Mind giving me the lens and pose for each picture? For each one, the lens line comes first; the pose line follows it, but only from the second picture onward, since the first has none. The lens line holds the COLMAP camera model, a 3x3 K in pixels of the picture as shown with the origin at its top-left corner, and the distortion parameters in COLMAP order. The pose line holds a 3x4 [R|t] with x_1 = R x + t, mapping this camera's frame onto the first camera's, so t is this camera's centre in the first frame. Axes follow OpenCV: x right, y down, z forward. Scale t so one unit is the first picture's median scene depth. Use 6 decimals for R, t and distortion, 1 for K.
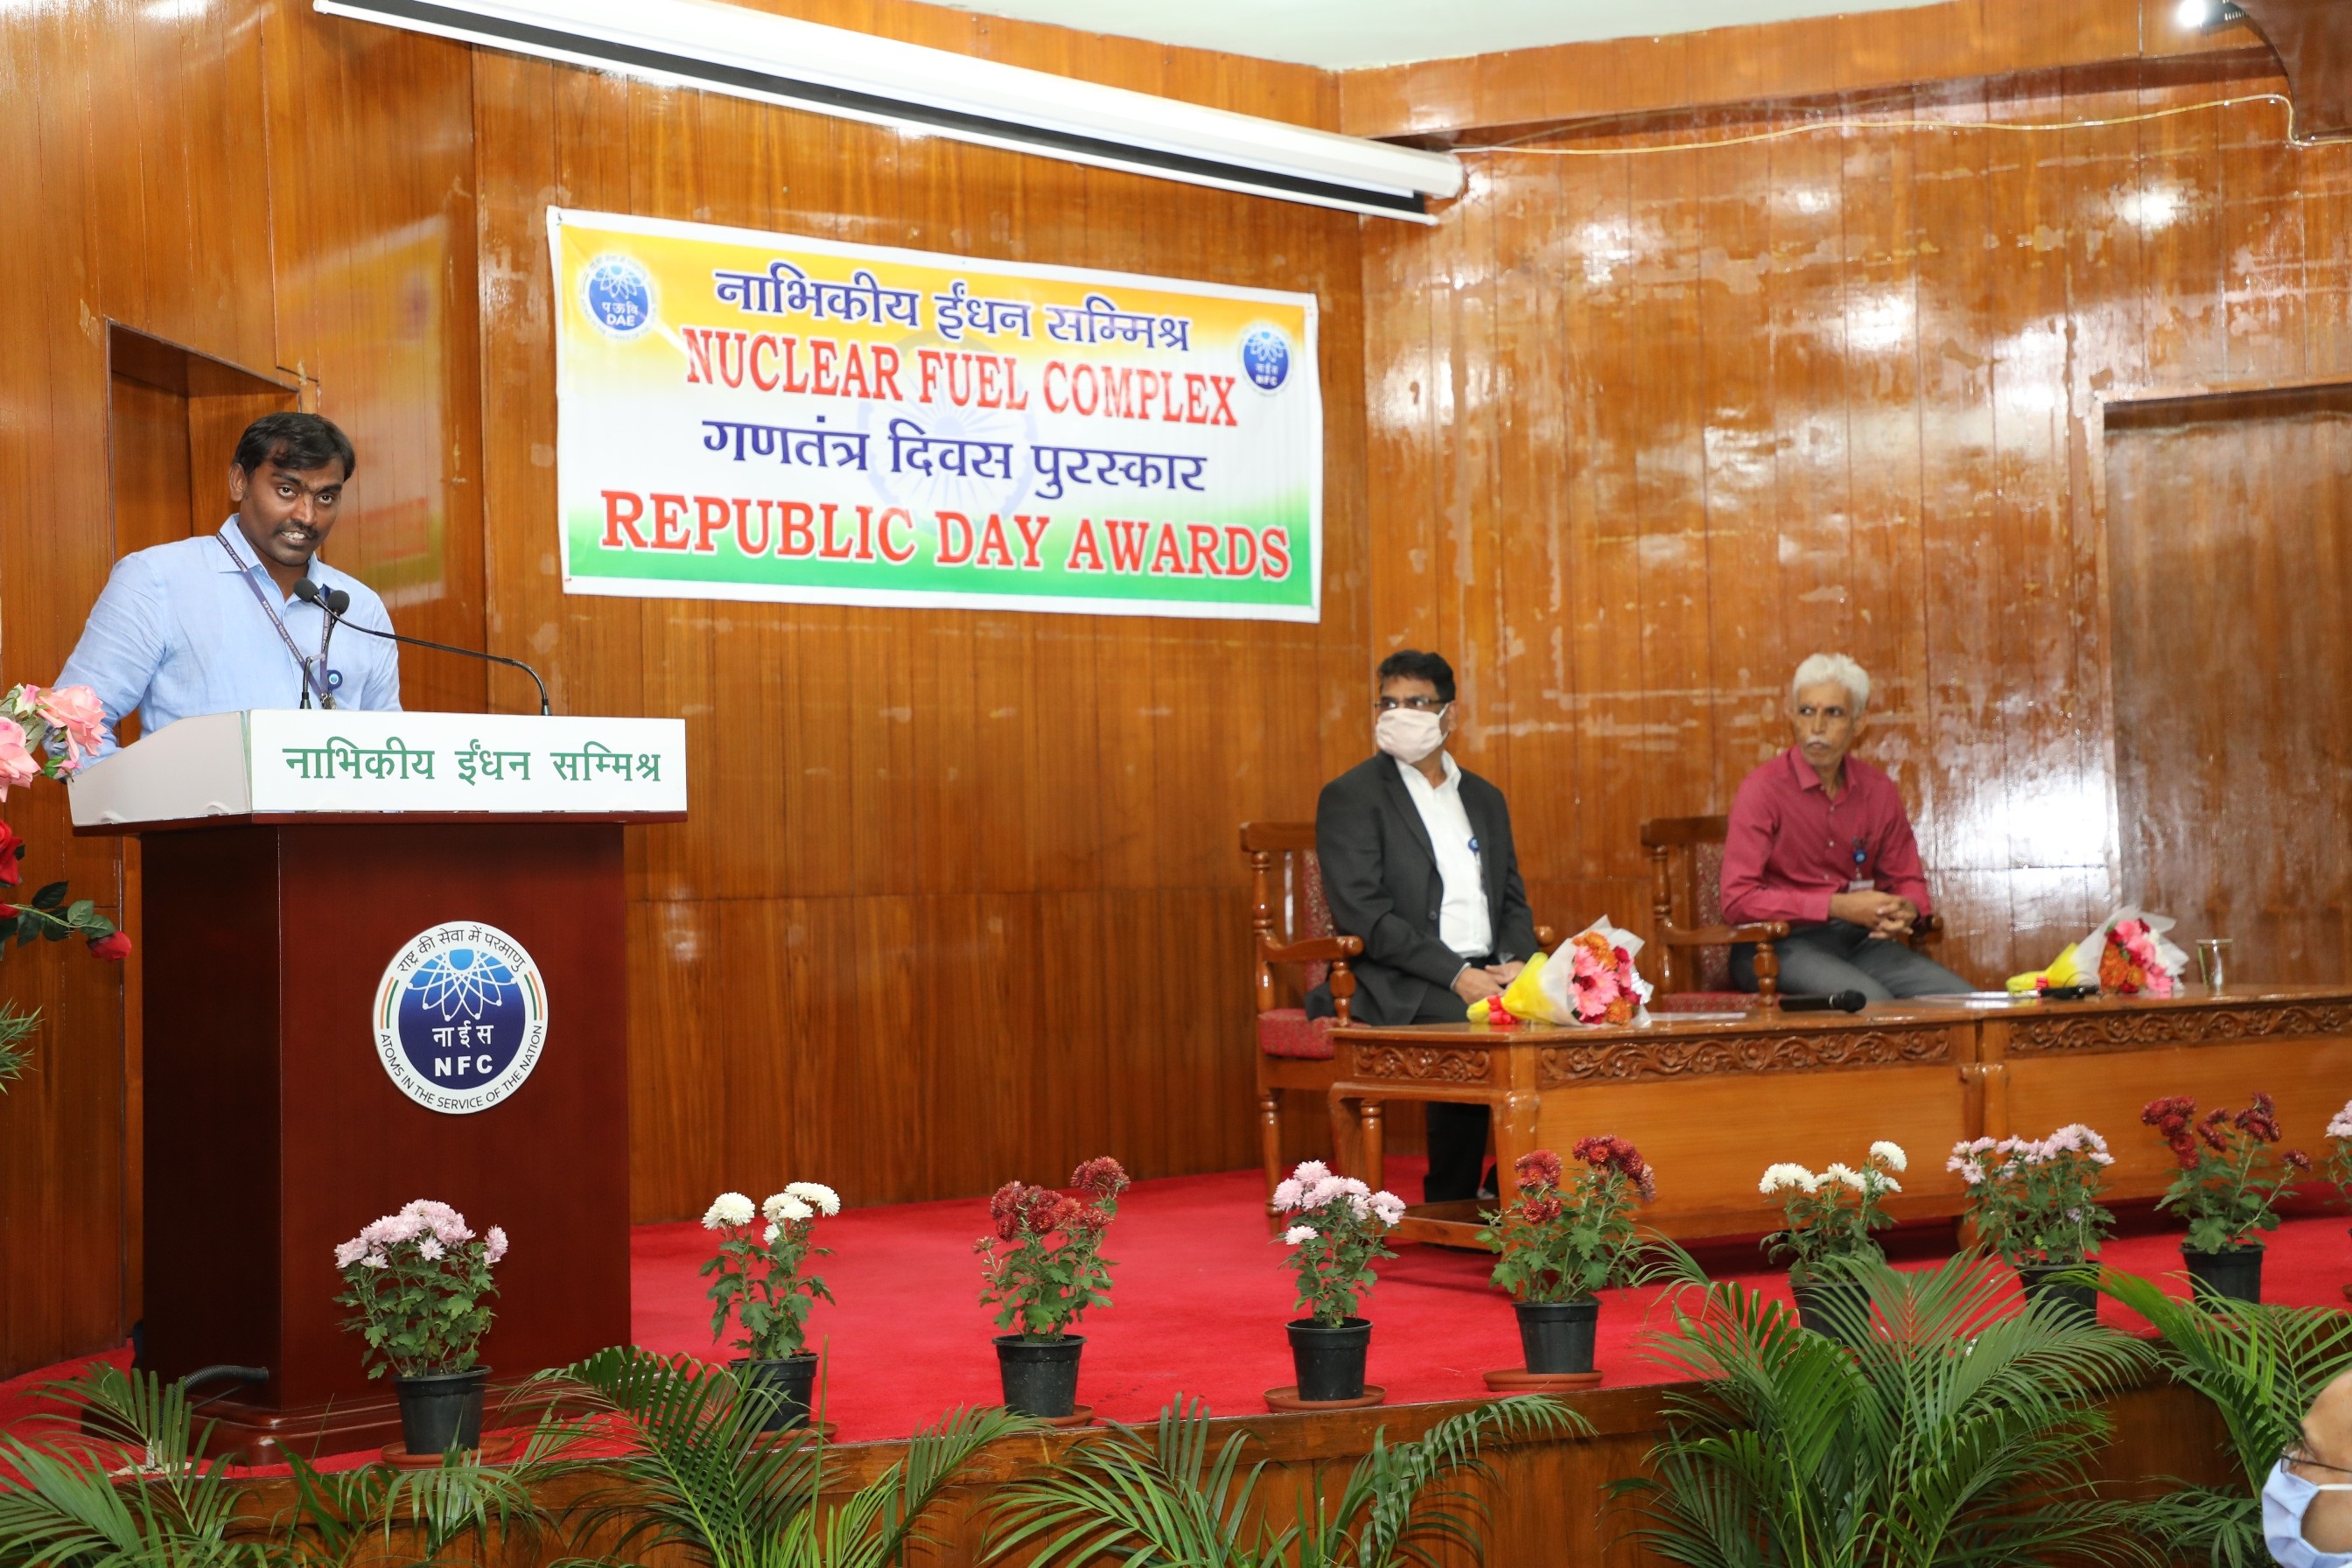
lens RADIAL K [[3288.0, 0, 1151.0], [0, 3288.0, 786.7], [0, 0, 1]] dist [0.188833, 0.012841]
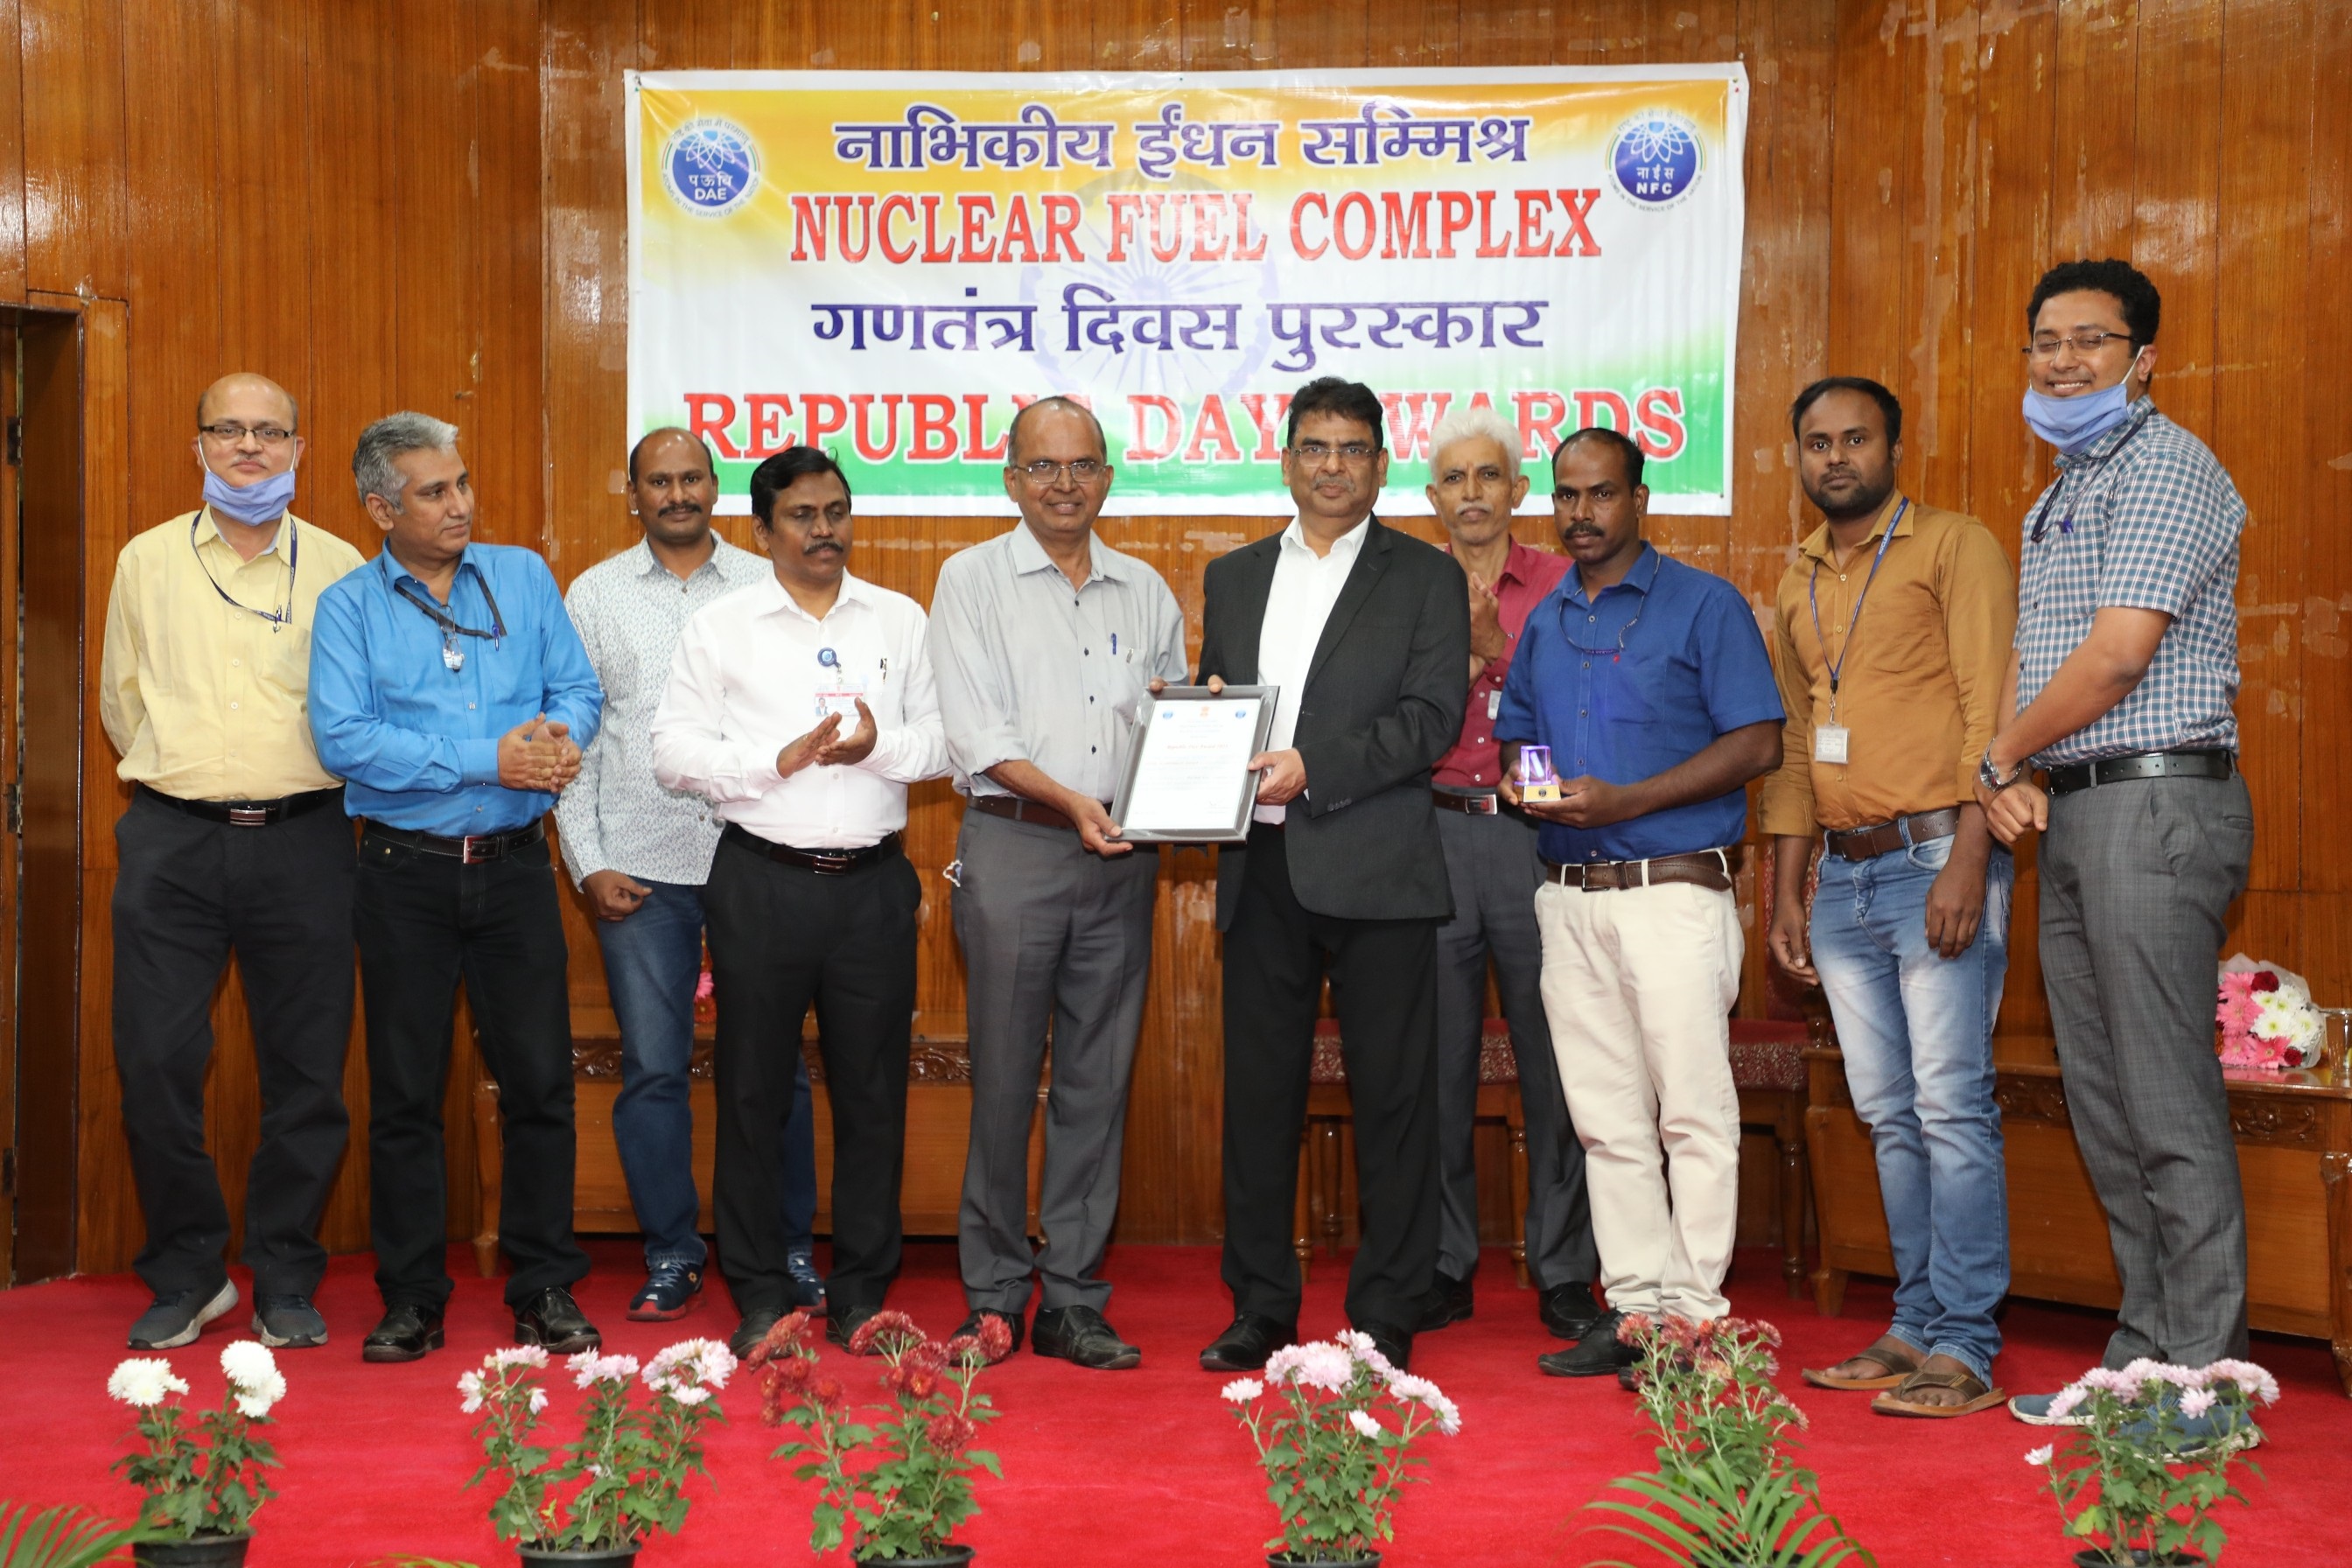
lens RADIAL K [[3754.8, 0, 1152.9], [0, 3754.8, 782.4], [0, 0, 1]] dist [0.256480, 0.023795]
pose [[0.766153, 0.027145, -0.642084, 0.538833], [-0.003907, 0.999286, 0.037584, -0.023850], [0.642646, -0.026286, 0.765712, 0.297640]]
